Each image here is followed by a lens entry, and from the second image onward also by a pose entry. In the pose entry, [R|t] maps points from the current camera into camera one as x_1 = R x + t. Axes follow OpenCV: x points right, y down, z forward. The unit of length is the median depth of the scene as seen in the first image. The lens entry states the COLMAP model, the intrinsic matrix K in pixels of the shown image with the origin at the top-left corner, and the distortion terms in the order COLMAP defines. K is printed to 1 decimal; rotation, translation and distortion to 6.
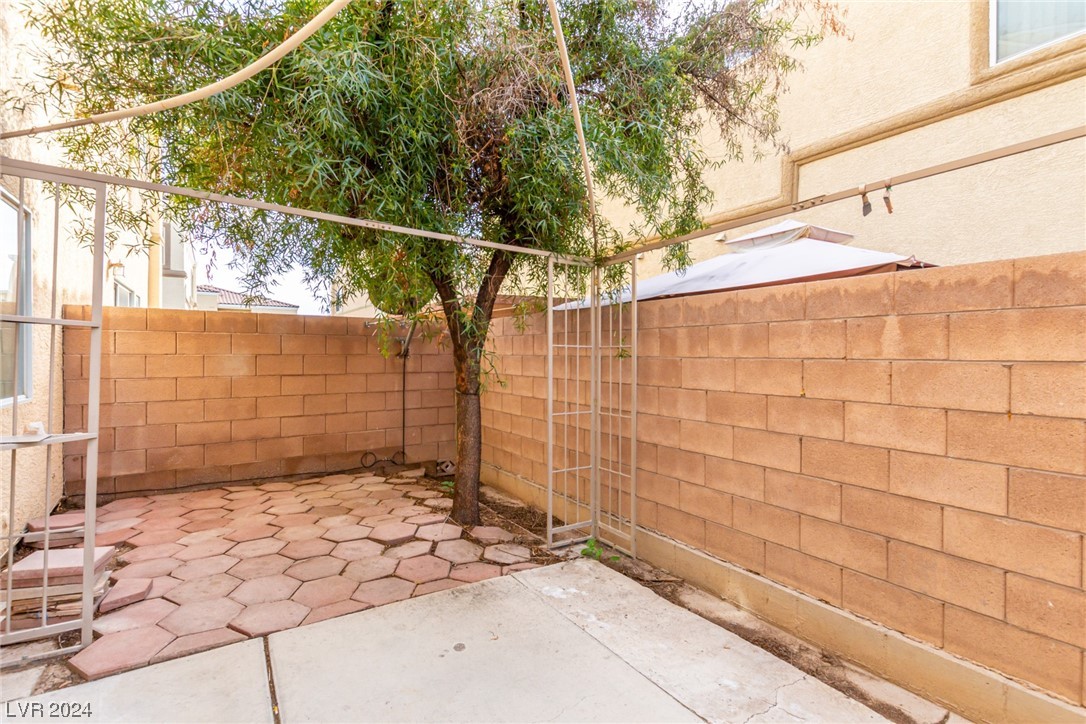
lens RADIAL K [[493.1, 0, 543.0], [0, 493.1, 362.0], [0, 0, 1]] dist [0.001061, -0.000514]
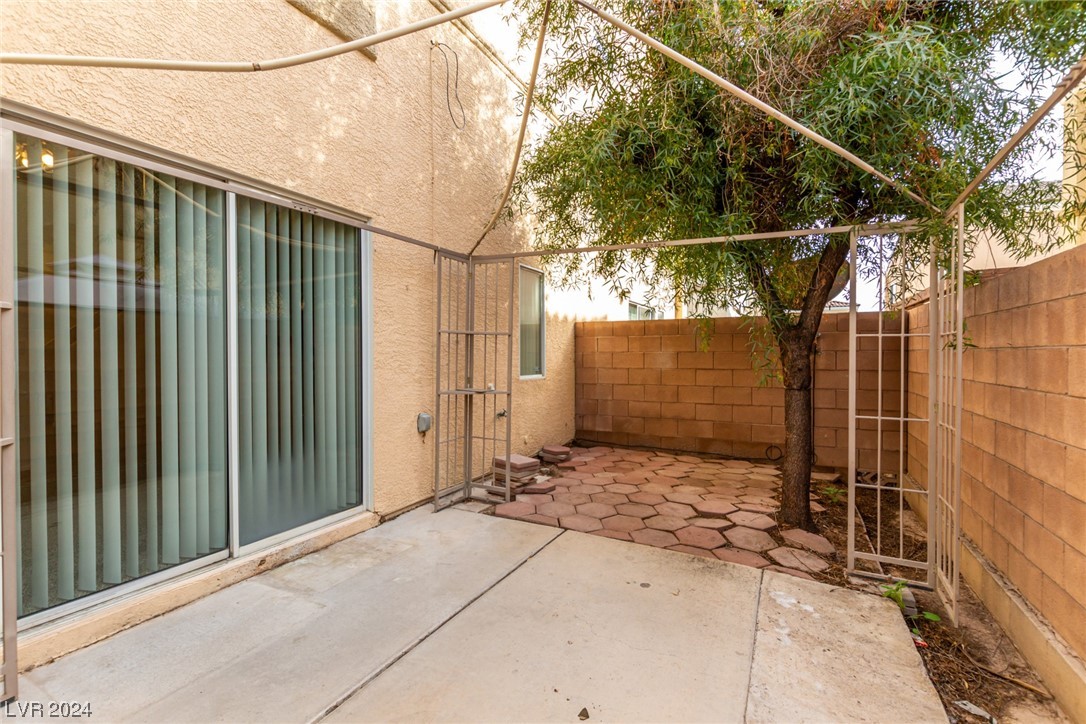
lens RADIAL K [[493.1, 0, 543.0], [0, 493.1, 362.0], [0, 0, 1]] dist [0.001061, -0.000514]
pose [[0.488572, 0.007196, -0.872494, 0.498577], [-0.010599, 0.999941, 0.002311, 0.016577], [0.872459, 0.008119, 0.488620, 0.115471]]
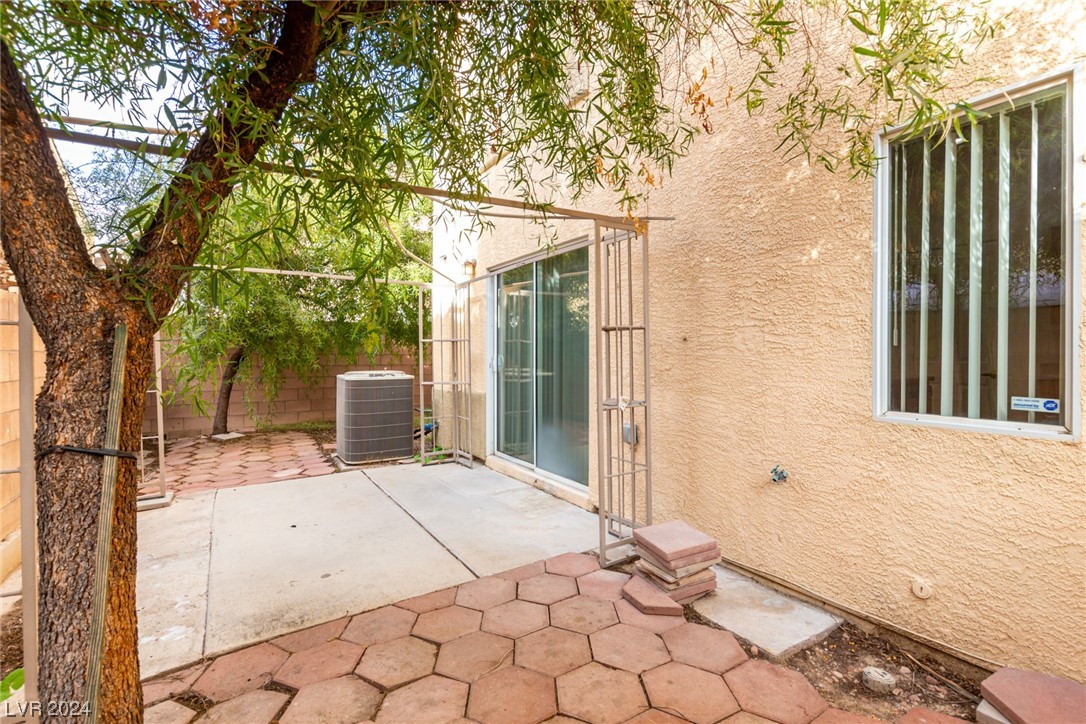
lens RADIAL K [[493.1, 0, 543.0], [0, 493.1, 362.0], [0, 0, 1]] dist [0.001061, -0.000514]
pose [[-0.999649, -0.006238, 0.025749, -0.495768], [-0.005481, 0.999554, 0.029360, -0.012110], [-0.025921, 0.029208, -0.999237, 1.461388]]
